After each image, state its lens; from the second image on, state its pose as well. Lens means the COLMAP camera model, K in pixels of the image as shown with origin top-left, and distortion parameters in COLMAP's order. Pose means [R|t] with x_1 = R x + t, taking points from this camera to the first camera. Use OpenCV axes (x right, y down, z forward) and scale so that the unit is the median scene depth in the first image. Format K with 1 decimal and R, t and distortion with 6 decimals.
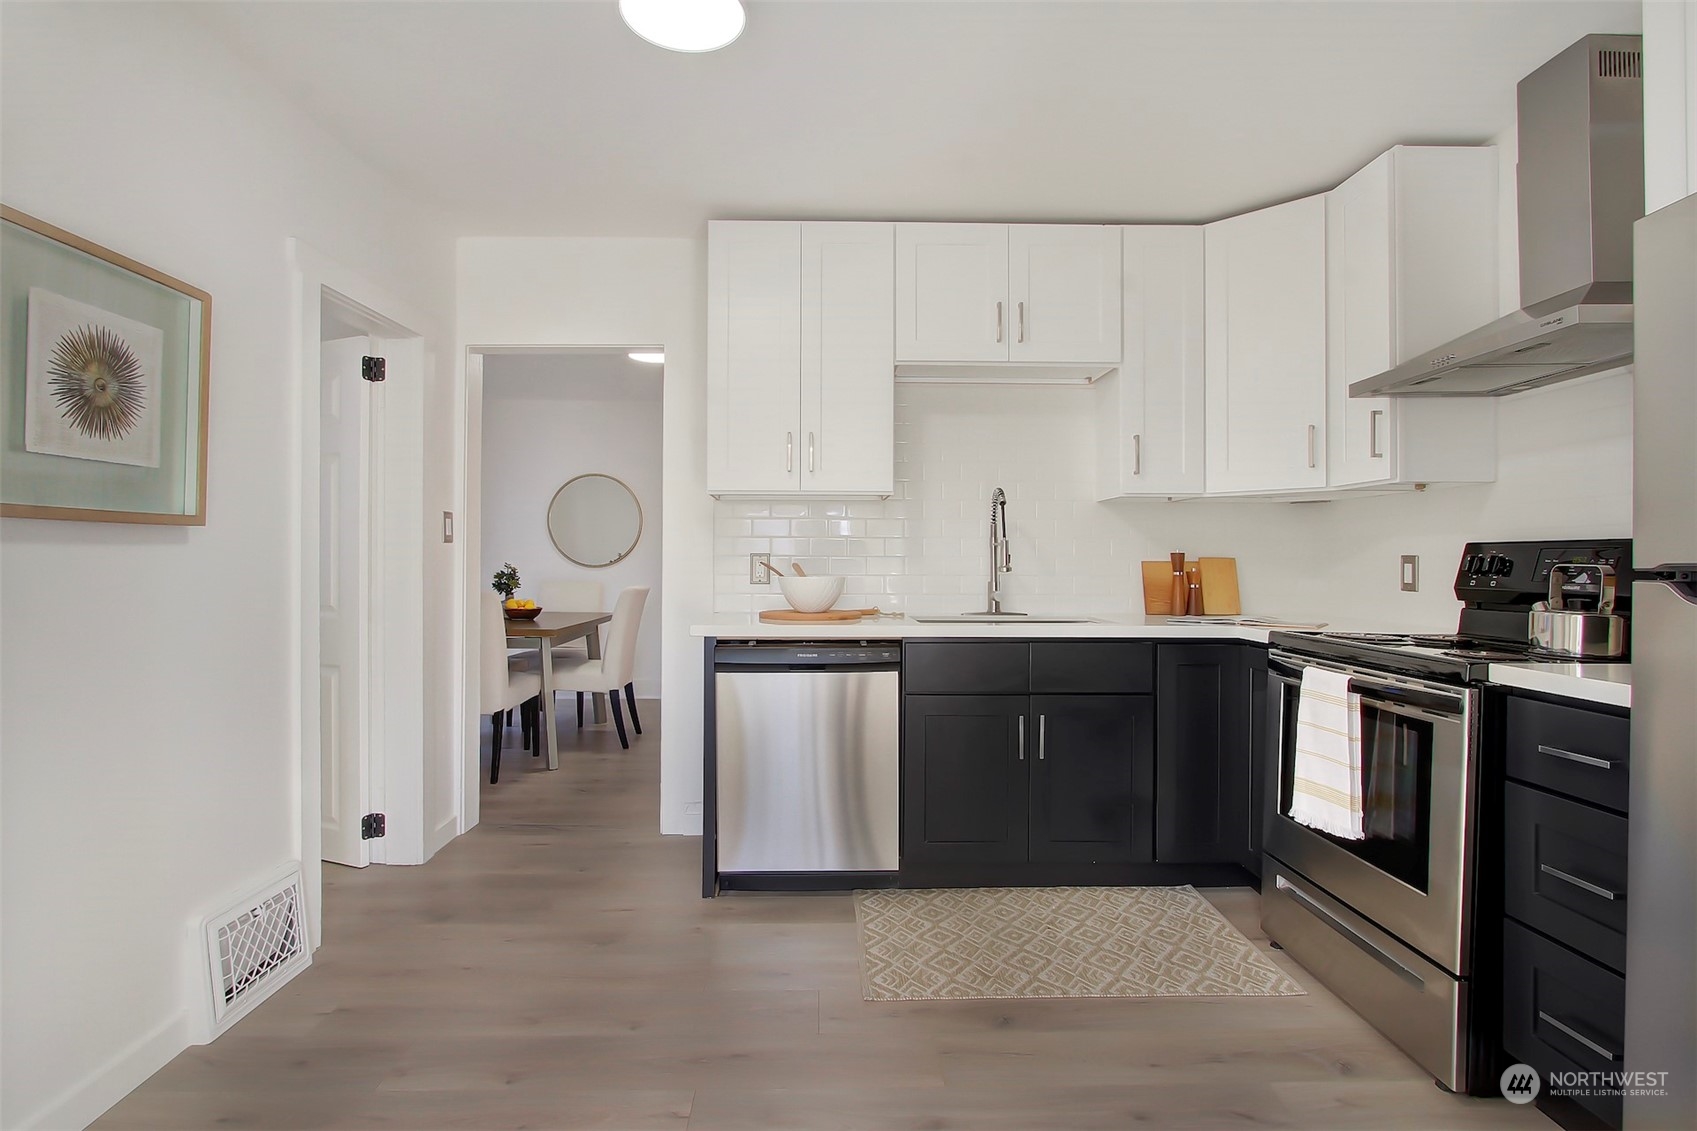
lens RADIAL K [[812.6, 0, 830.5], [0, 812.6, 557.6], [0, 0, 1]] dist [-0.022769, 0.000019]
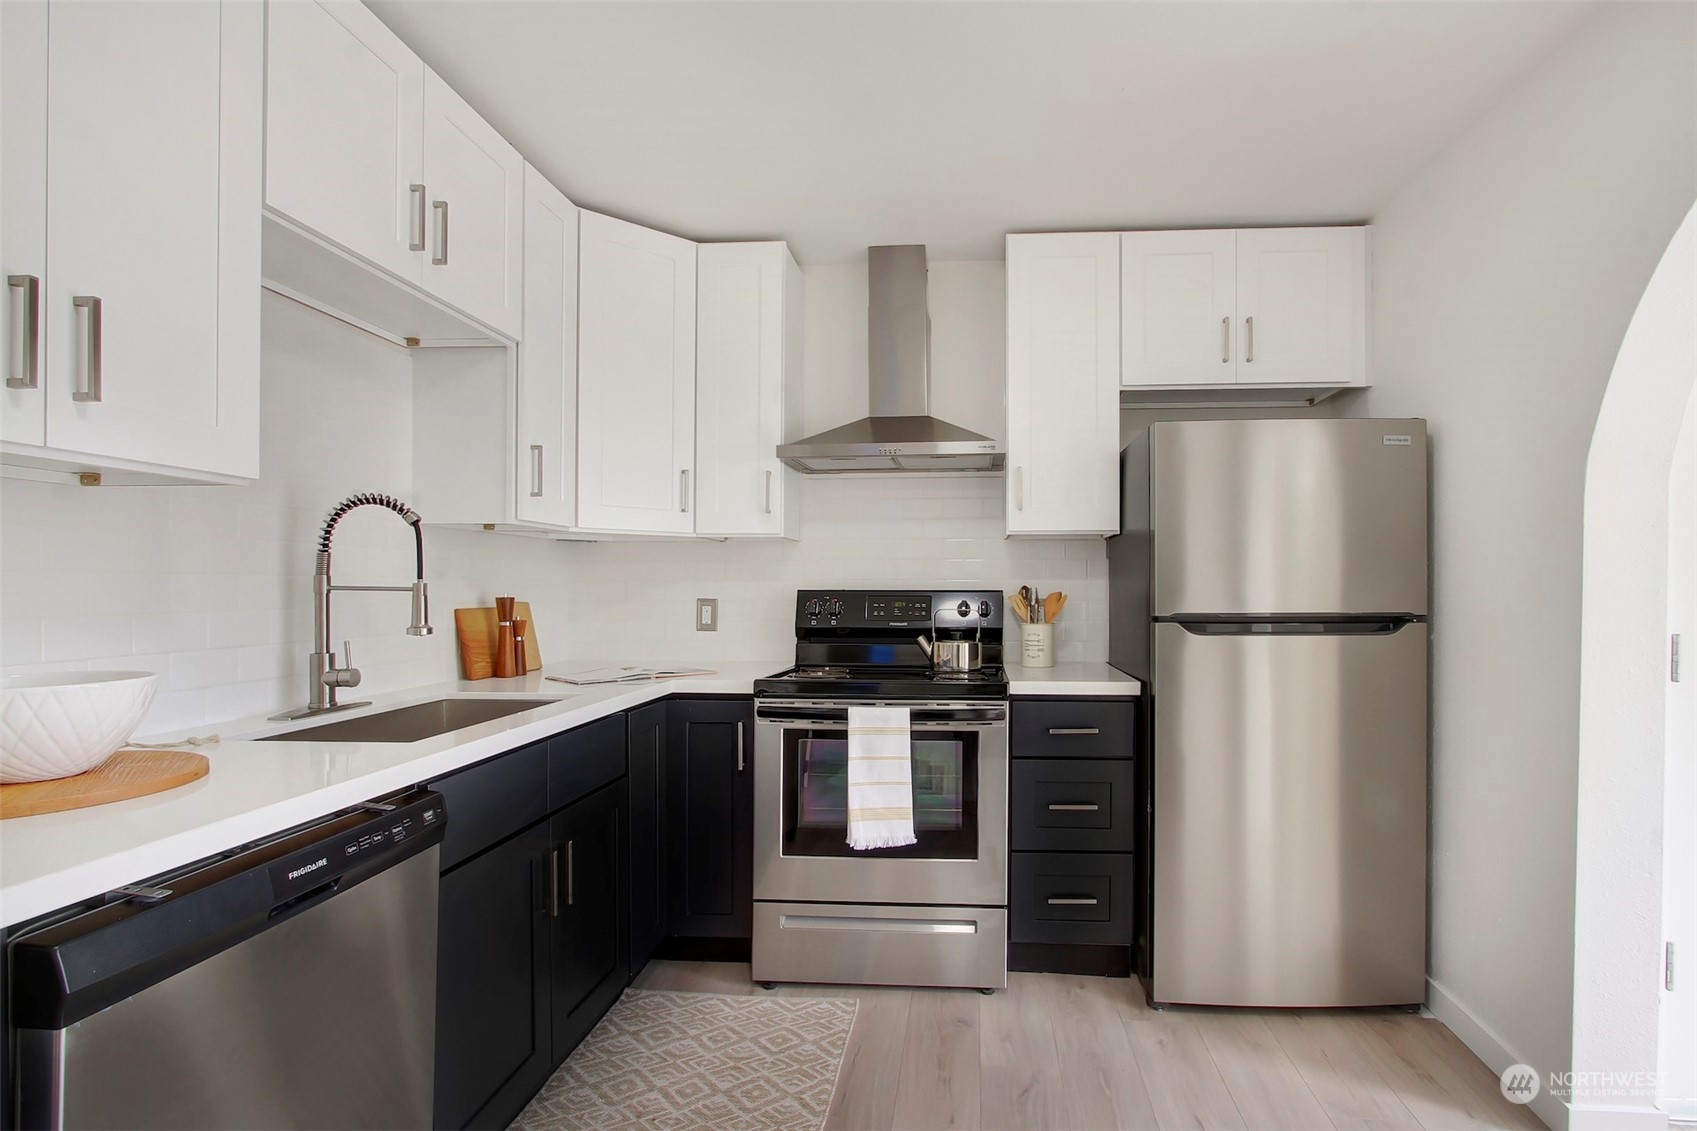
lens RADIAL K [[853.2, 0, 851.5], [0, 853.2, 598.3], [0, 0, 1]] dist [-0.027591, 0.005738]
pose [[0.062025, -0.017273, 0.997925, -0.551636], [-0.006417, 0.999823, 0.017705, -0.032185], [-0.998054, -0.007502, 0.061903, 0.910726]]
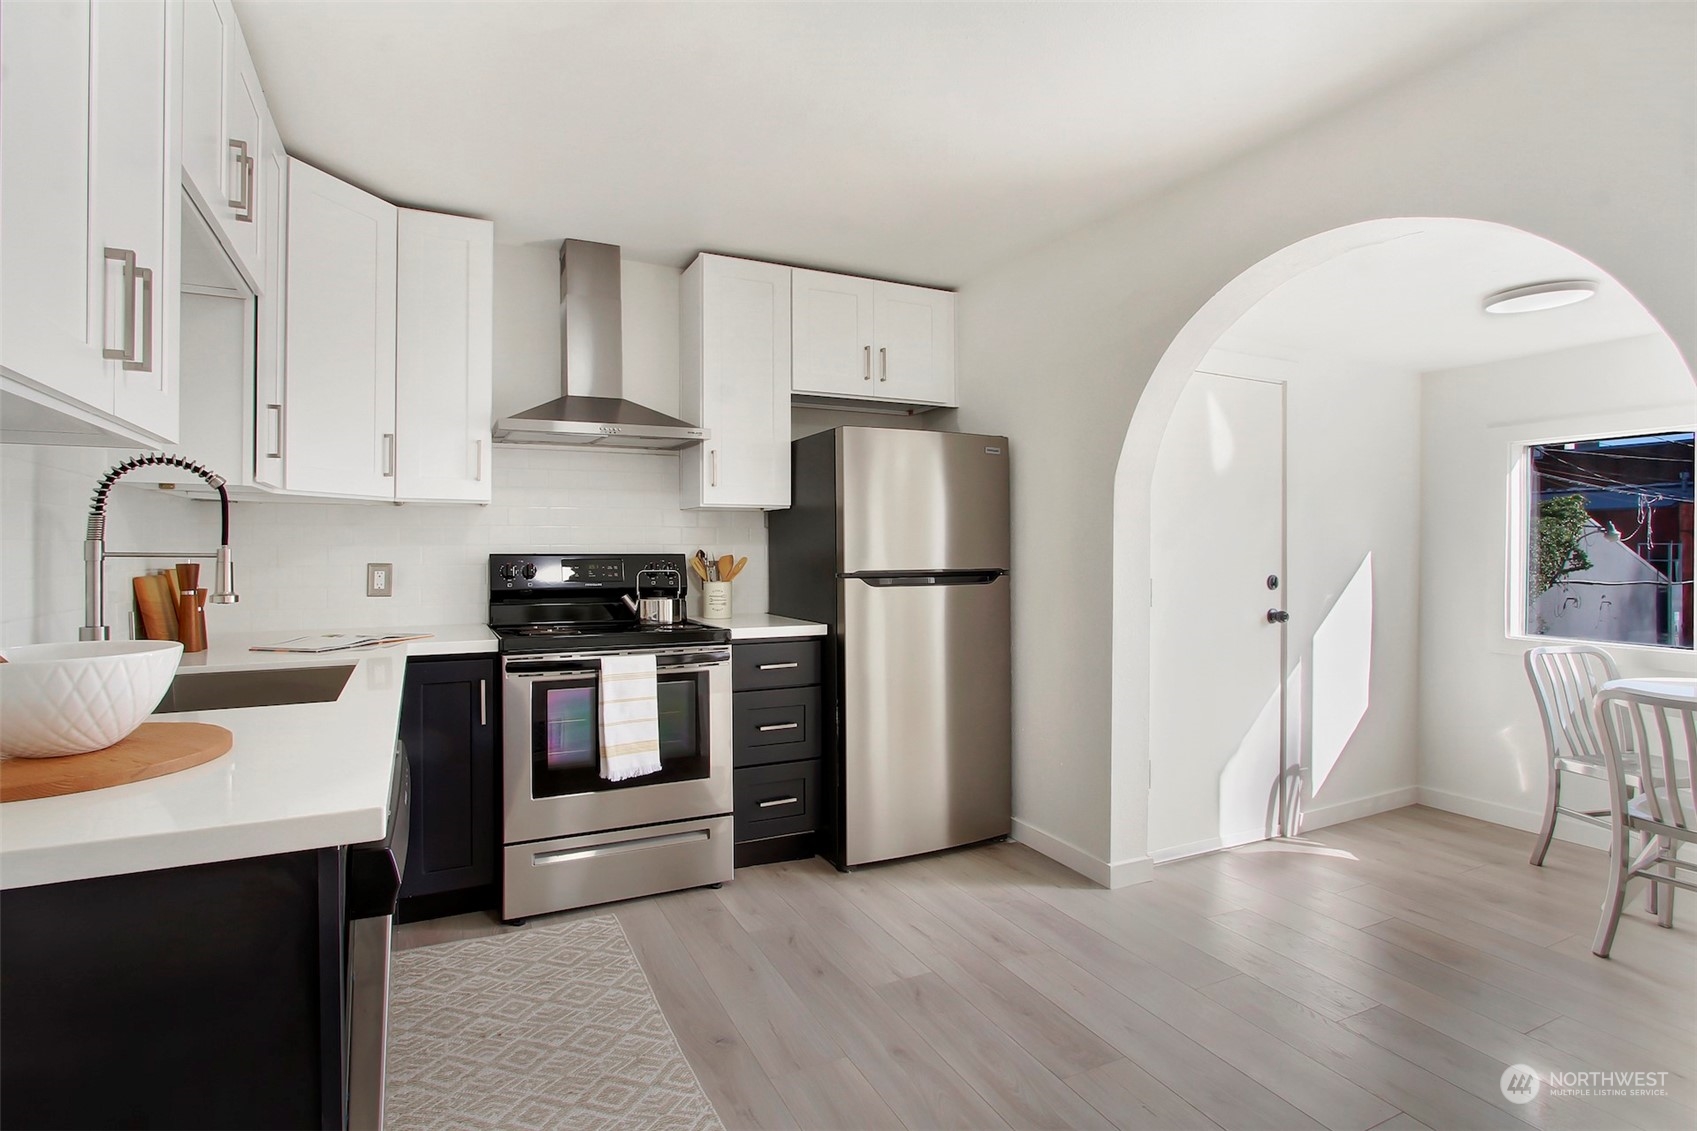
lens RADIAL K [[812.6, 0, 830.5], [0, 812.6, 557.6], [0, 0, 1]] dist [-0.022769, 0.000019]
pose [[-0.422729, -0.012907, 0.906164, -0.677350], [-0.007029, 0.999915, 0.010964, -0.034137], [-0.906229, -0.001735, -0.422784, 1.190593]]
